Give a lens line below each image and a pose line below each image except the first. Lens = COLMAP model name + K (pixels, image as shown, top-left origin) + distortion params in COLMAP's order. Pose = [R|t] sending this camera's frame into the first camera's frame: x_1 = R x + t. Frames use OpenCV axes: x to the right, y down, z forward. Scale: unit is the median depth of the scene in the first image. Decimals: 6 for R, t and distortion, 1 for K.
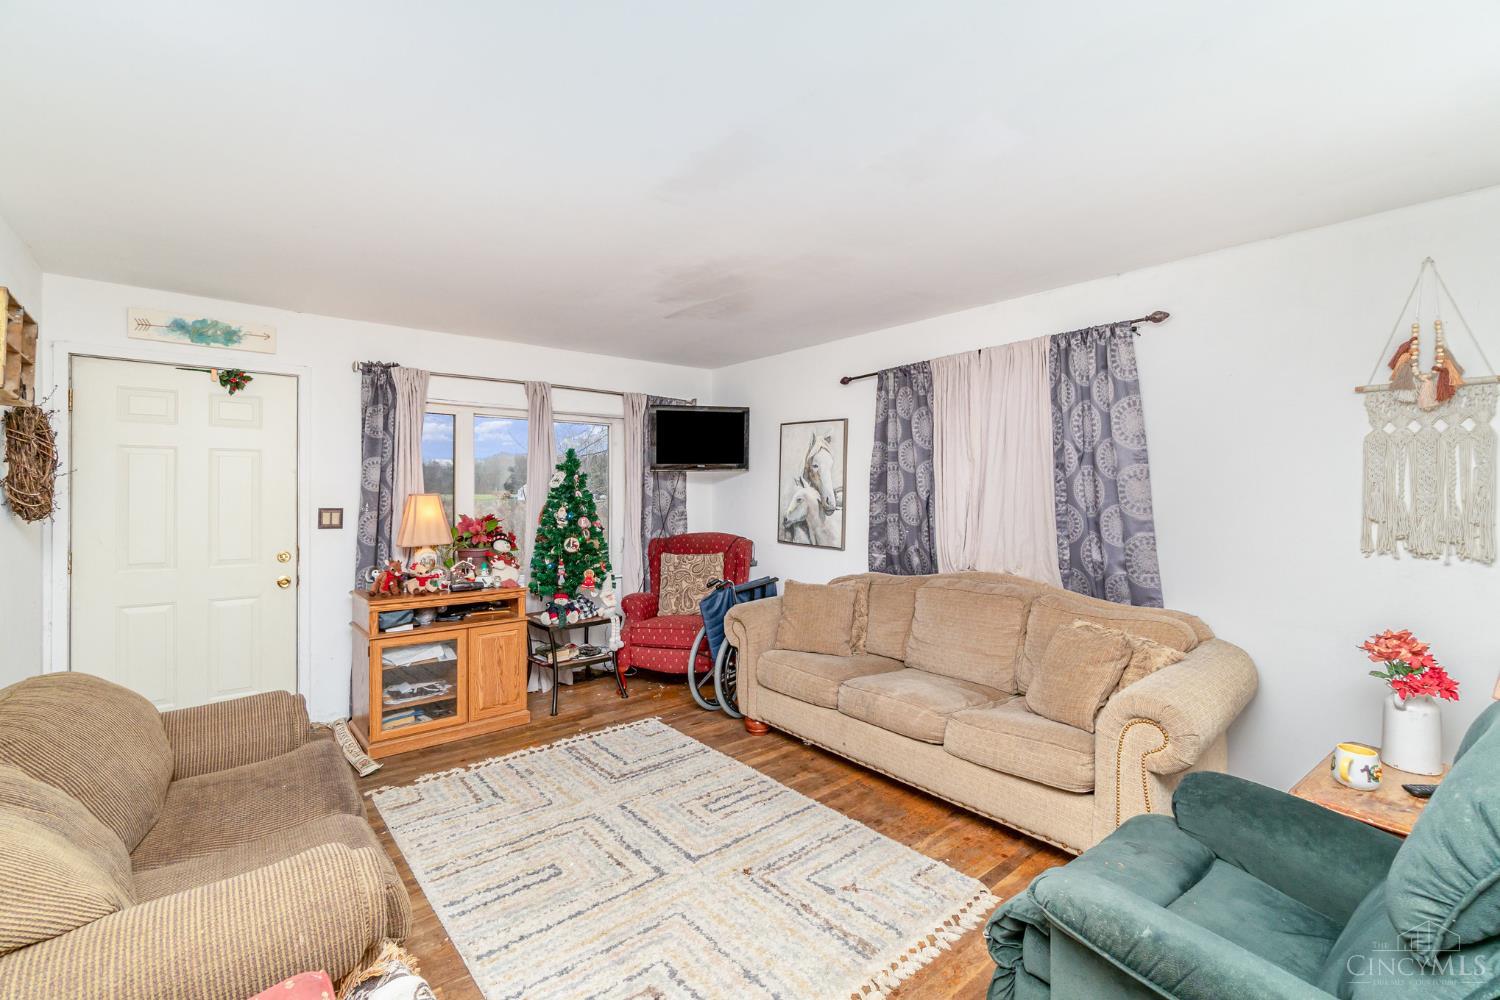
lens RADIAL K [[658.5, 0, 740.3], [0, 658.5, 488.5], [0, 0, 1]] dist [-0.004741, 0.000131]
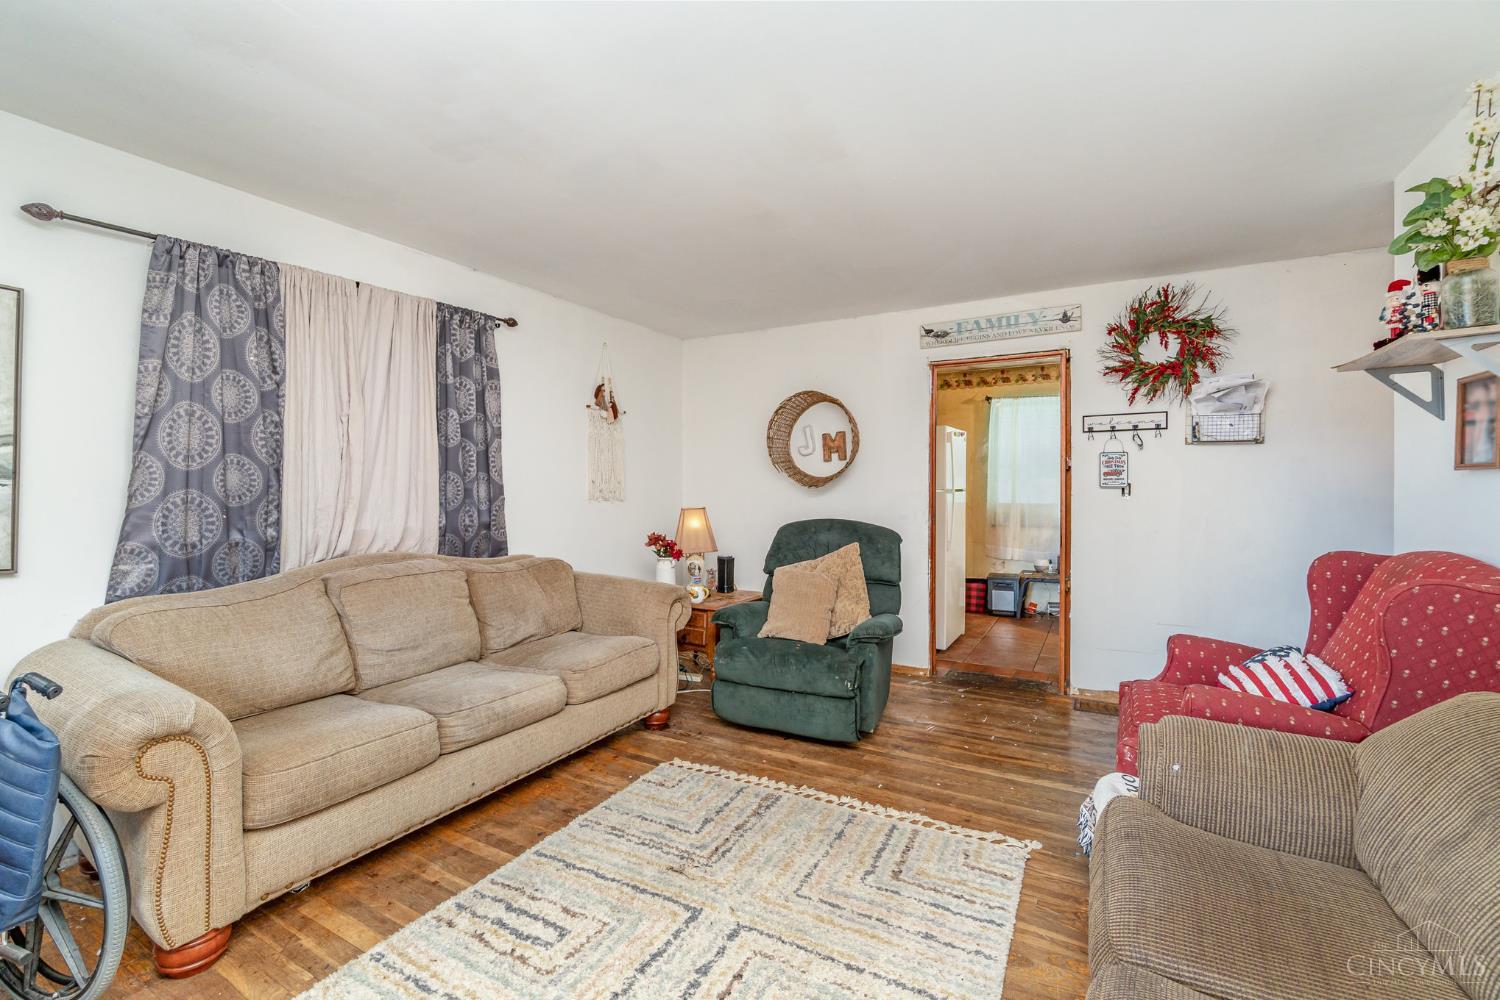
lens RADIAL K [[658.5, 0, 740.3], [0, 658.5, 488.5], [0, 0, 1]] dist [-0.004741, 0.000131]
pose [[-0.368918, -0.009557, 0.929413, -0.677681], [-0.003837, 0.999954, 0.008759, 0.041676], [-0.929454, -0.000335, -0.368937, 1.031141]]
